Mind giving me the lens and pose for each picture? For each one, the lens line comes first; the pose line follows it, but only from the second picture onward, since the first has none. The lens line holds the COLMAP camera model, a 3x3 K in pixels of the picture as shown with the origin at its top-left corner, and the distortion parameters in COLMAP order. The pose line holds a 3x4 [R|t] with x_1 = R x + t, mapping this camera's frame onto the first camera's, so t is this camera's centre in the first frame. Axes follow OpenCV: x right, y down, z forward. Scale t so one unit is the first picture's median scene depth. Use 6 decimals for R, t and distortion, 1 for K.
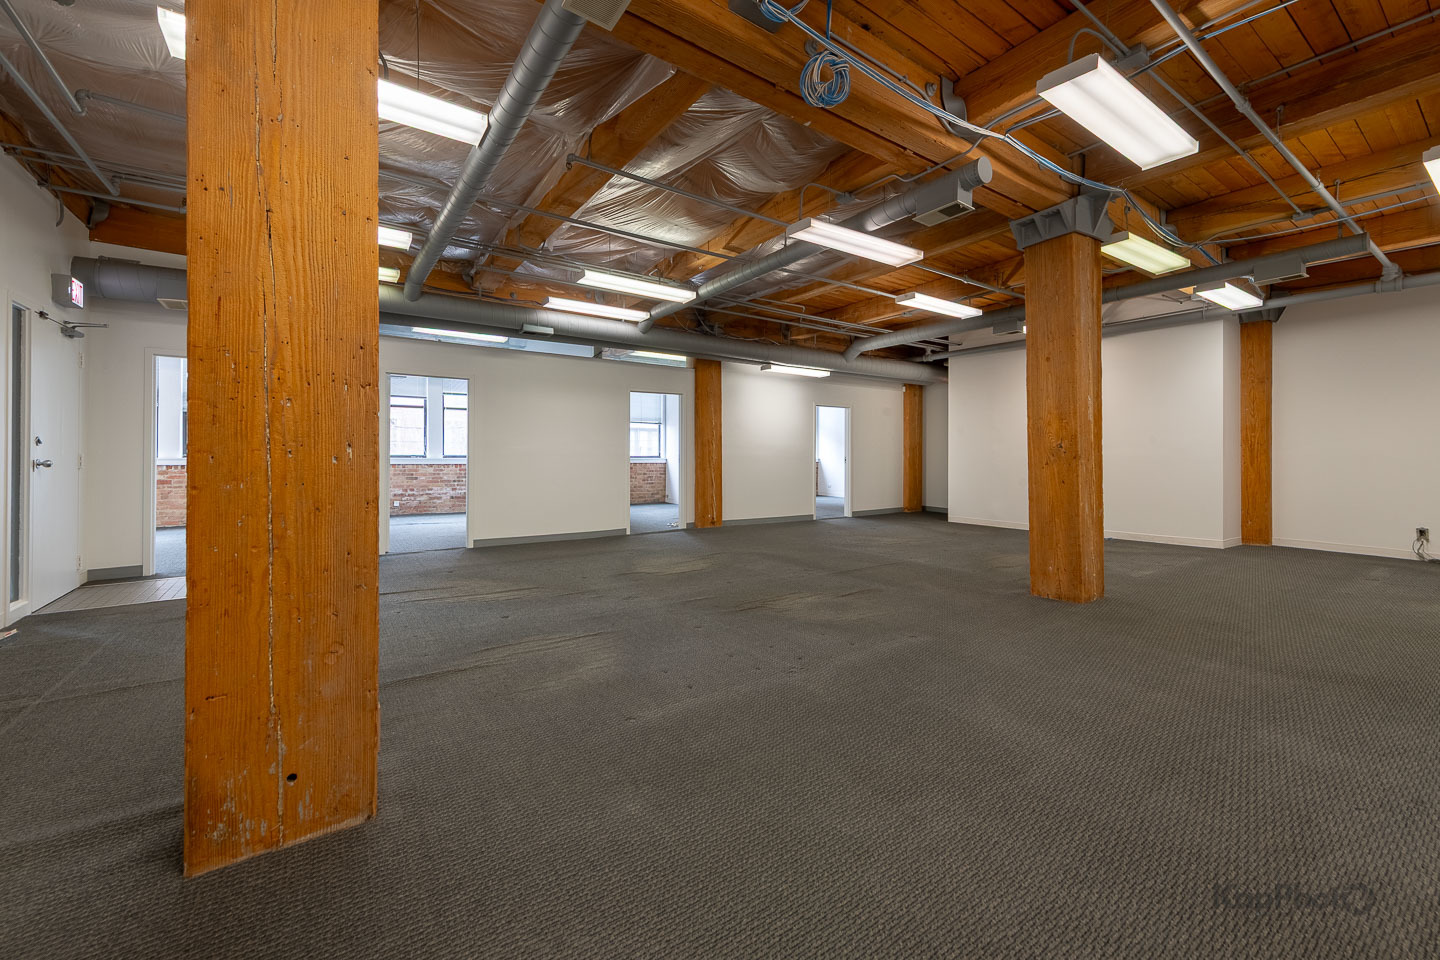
lens RADIAL K [[585.5, 0, 767.4], [0, 585.5, 459.2], [0, 0, 1]] dist [0.000825, -0.000132]
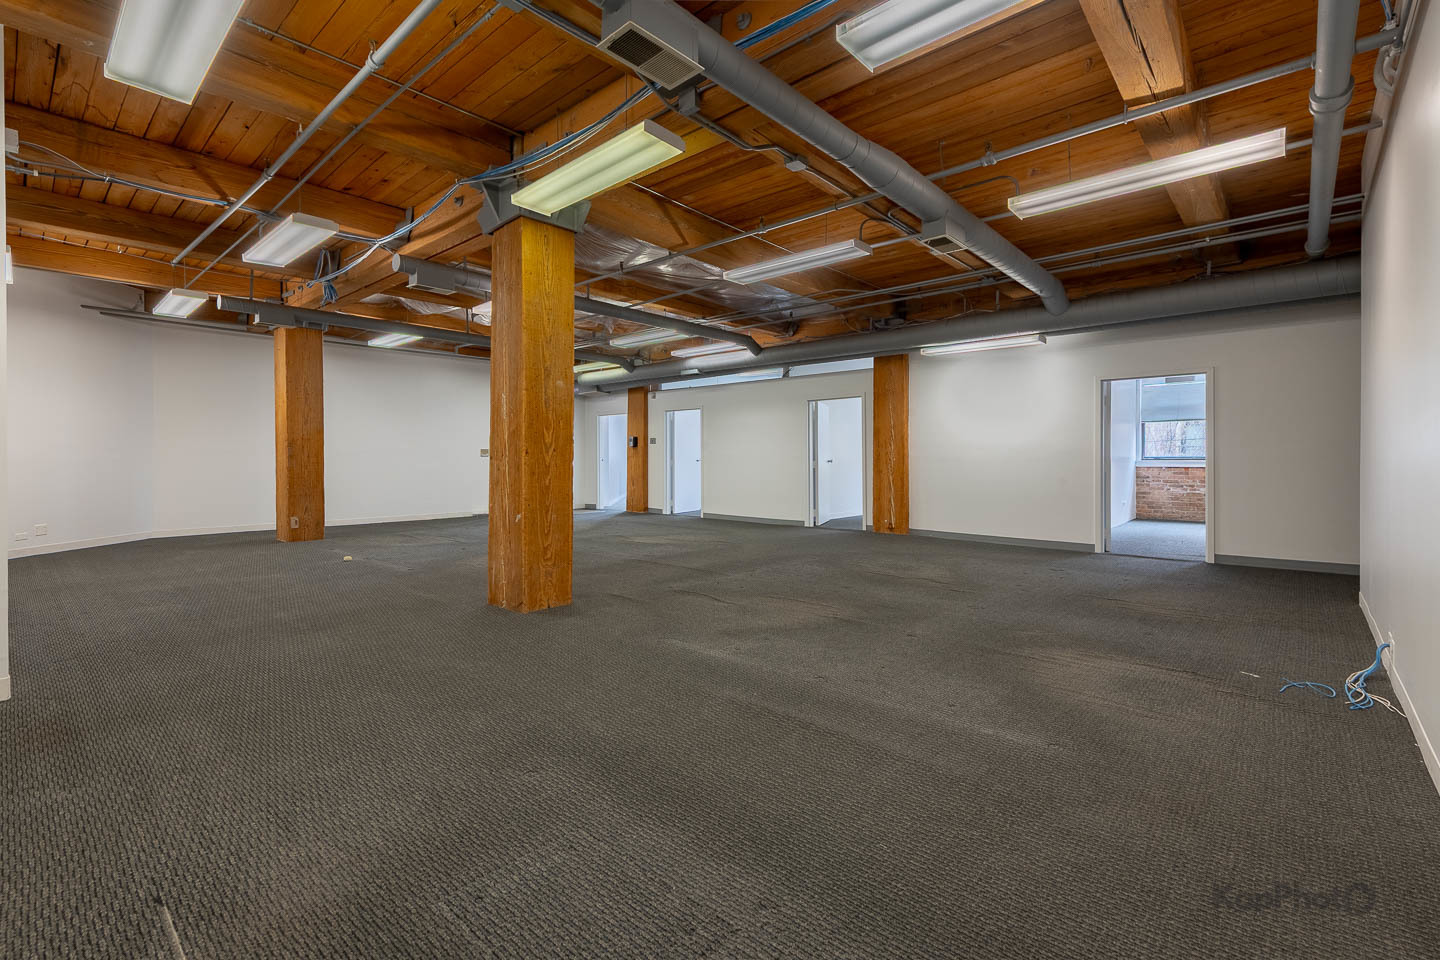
lens RADIAL K [[585.5, 0, 767.4], [0, 585.5, 459.2], [0, 0, 1]] dist [0.000825, -0.000132]
pose [[0.265056, -0.001295, -0.964232, 0.876066], [-0.003326, 0.999992, -0.002258, -0.000066], [0.964227, 0.003805, 0.265050, 0.649089]]
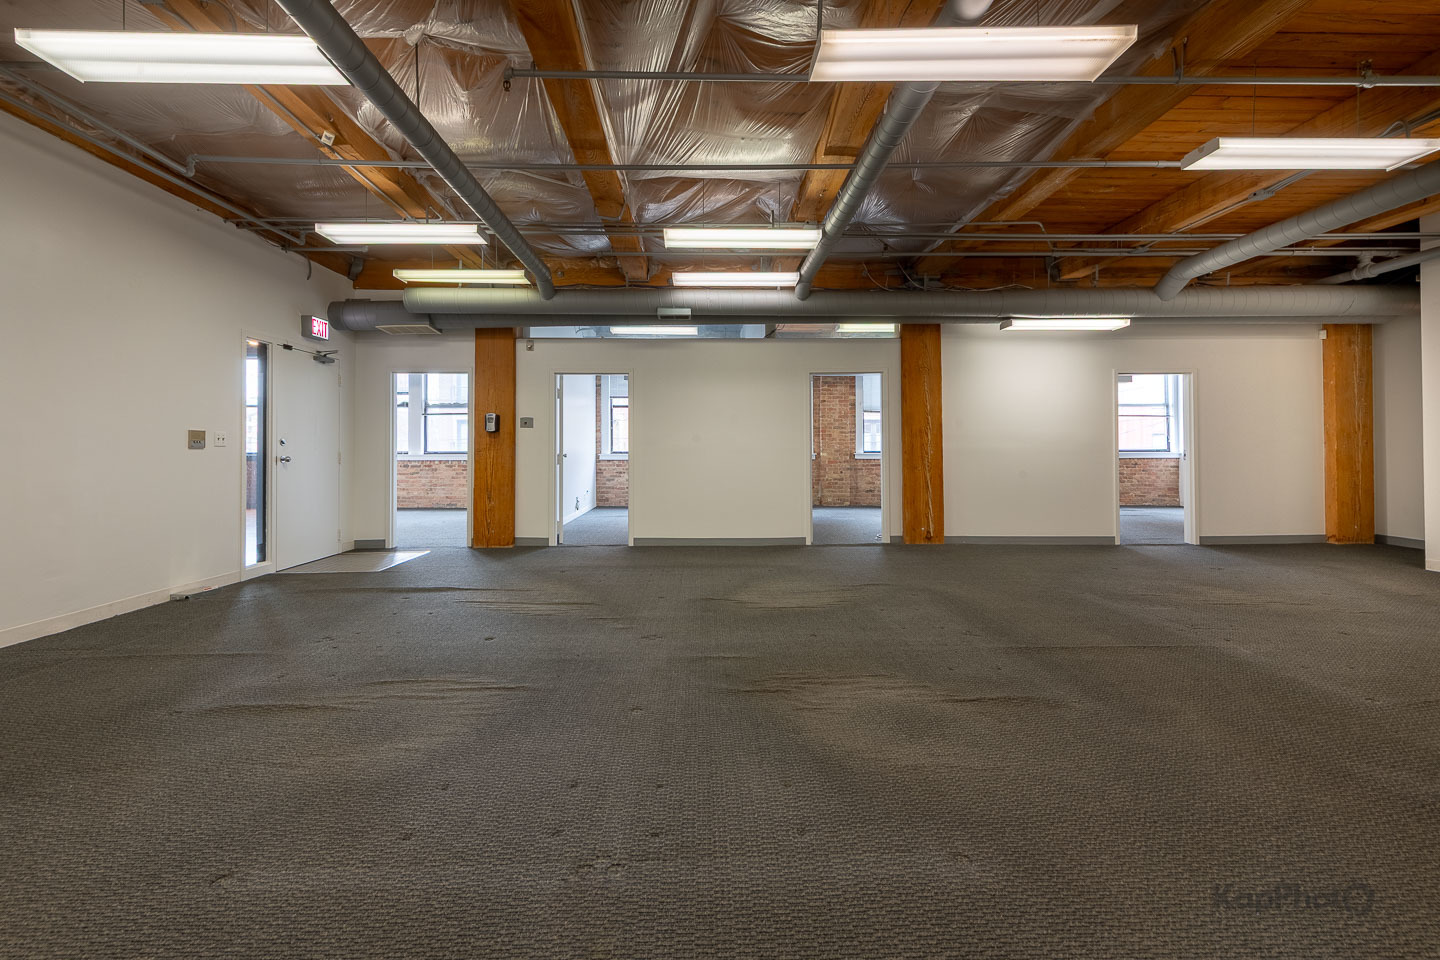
lens RADIAL K [[604.8, 0, 695.3], [0, 604.8, 449.5], [0, 0, 1]] dist [0.006458, -0.000498]
pose [[0.801229, -0.006833, -0.598319, 0.156035], [0.002346, 0.999963, -0.008279, -0.000558], [0.598353, 0.005230, 0.801215, 0.220152]]
